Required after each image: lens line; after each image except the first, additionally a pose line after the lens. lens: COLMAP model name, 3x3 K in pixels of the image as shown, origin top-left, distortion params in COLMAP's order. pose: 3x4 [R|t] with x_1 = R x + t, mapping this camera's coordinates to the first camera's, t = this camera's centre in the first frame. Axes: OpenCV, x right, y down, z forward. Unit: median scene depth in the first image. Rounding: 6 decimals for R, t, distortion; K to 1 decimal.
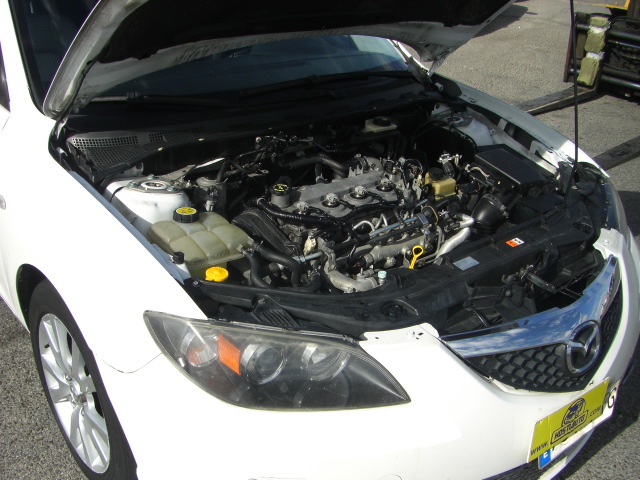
lens RADIAL K [[715.5, 0, 295.4], [0, 715.5, 242.3], [0, 0, 1]] dist [-0.159913, 0.041421]
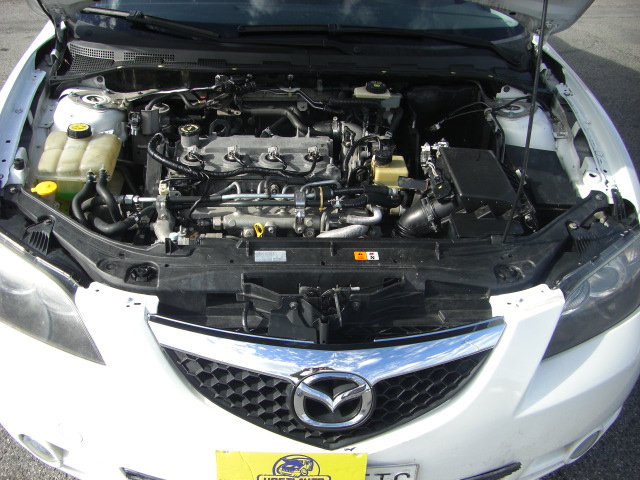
lens RADIAL K [[715.5, 0, 295.4], [0, 715.5, 242.3], [0, 0, 1]] dist [-0.159913, 0.041421]
pose [[0.825443, 0.304264, -0.475466, 0.566262], [-0.263020, 0.952587, 0.152966, -0.106869], [0.499464, -0.001207, 0.866334, 0.223283]]
